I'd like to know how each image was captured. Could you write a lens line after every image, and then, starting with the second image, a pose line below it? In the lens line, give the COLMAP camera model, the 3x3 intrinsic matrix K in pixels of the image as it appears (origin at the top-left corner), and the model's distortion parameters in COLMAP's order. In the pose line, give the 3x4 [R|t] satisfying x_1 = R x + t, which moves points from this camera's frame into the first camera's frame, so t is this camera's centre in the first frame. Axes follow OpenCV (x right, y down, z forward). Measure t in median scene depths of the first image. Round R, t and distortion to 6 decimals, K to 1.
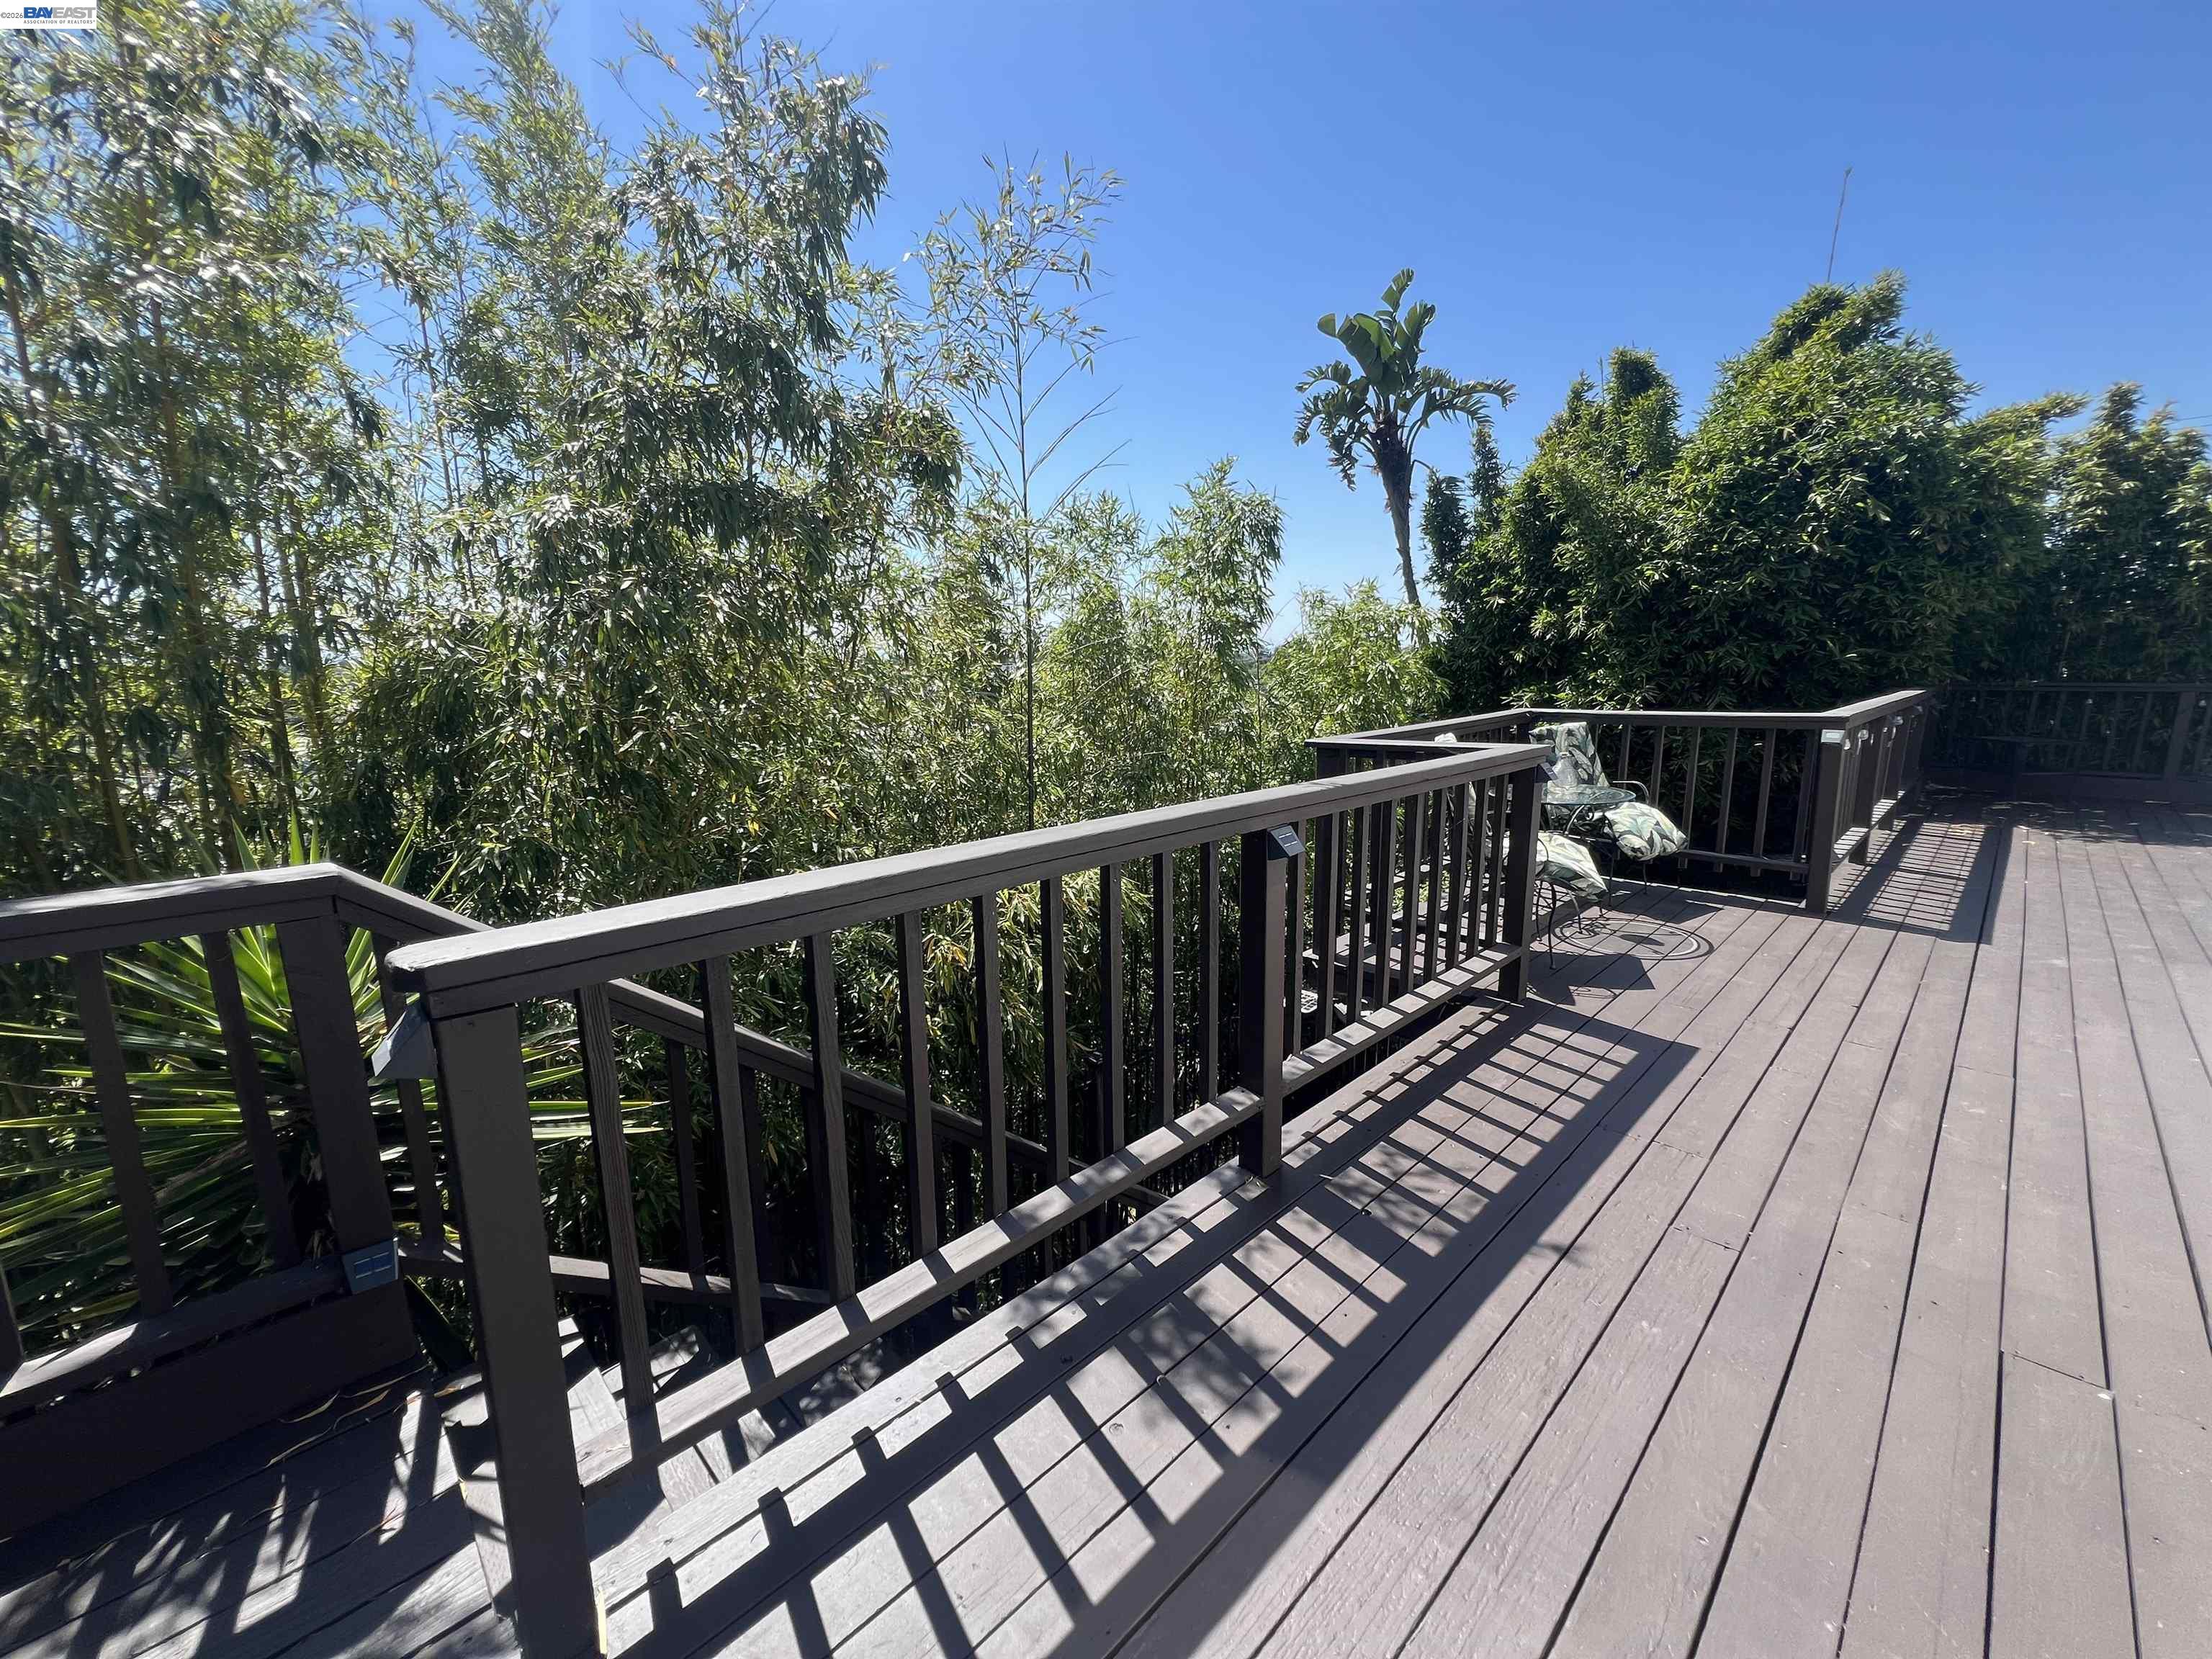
lens RADIAL K [[885.2, 0, 1103.6], [0, 885.2, 825.8], [0, 0, 1]] dist [0.000352, 0.000015]
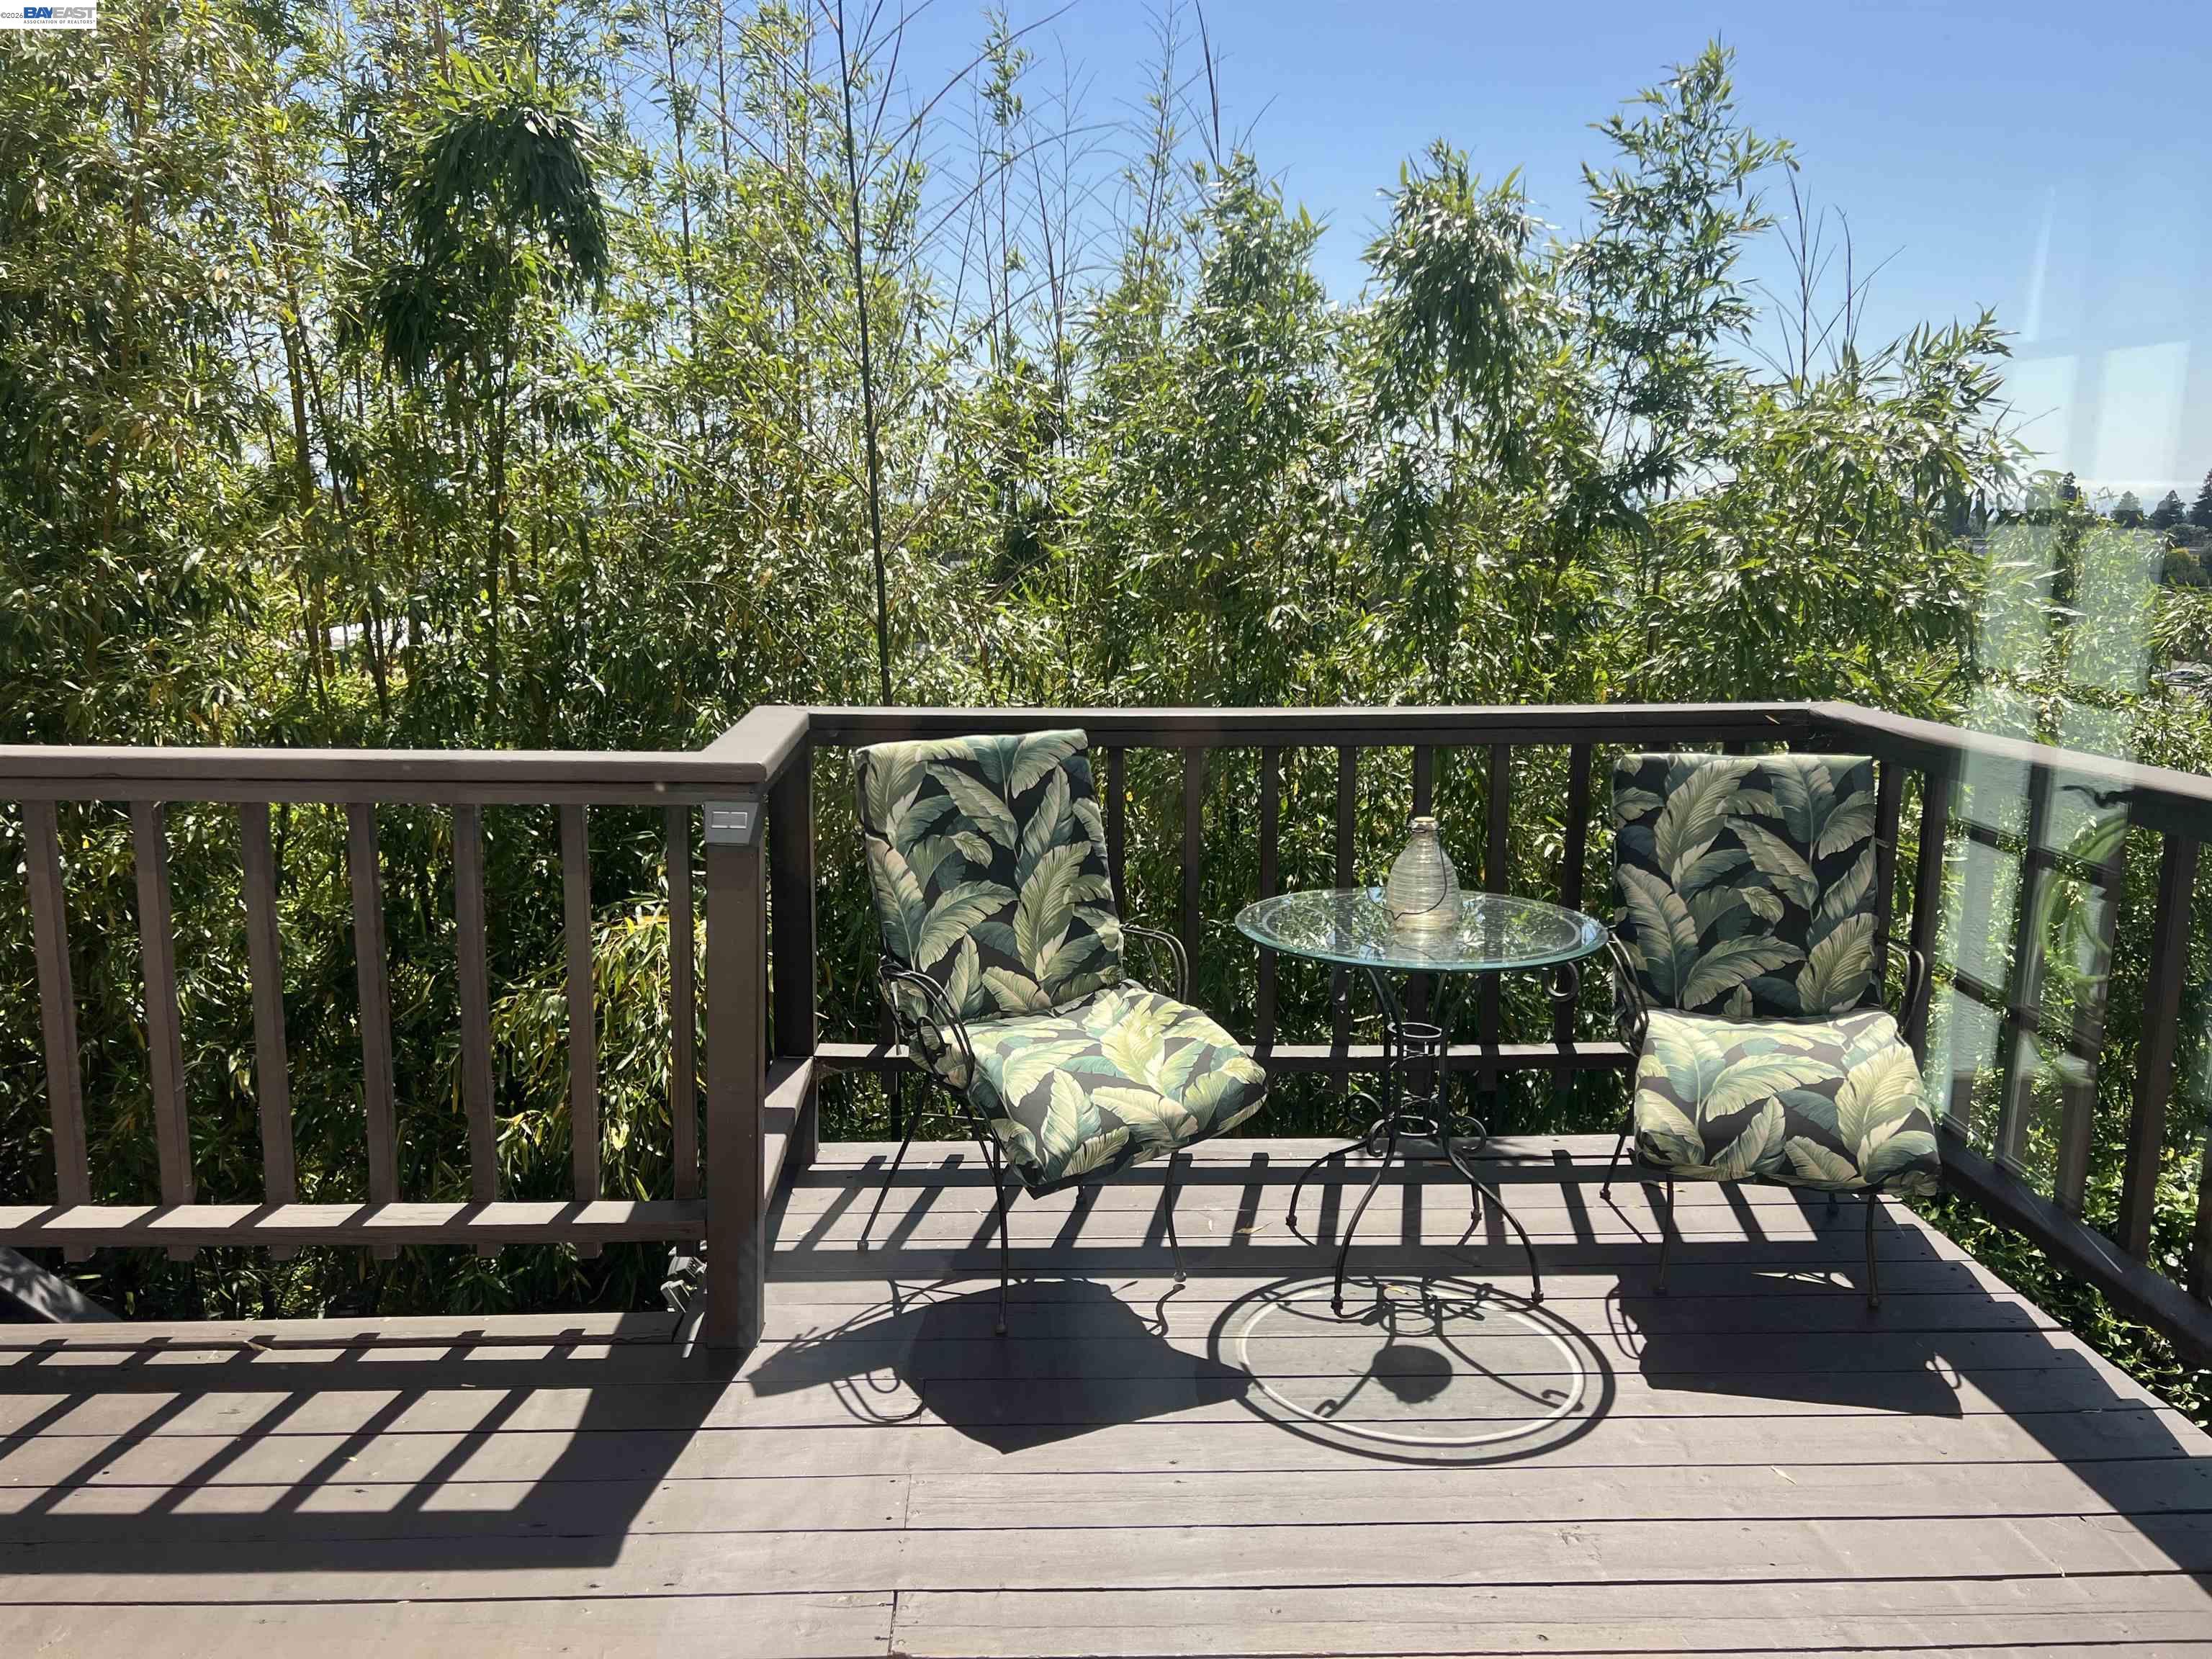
lens RADIAL K [[1706.0, 0, 1104.4], [0, 1706.0, 828.1], [0, 0, 1]] dist [0.013280, 0.001537]
pose [[0.738872, 0.142954, -0.658507, 1.208630], [-0.140967, 0.988407, 0.056400, -0.132416], [0.658935, 0.051155, 0.750458, 0.534731]]
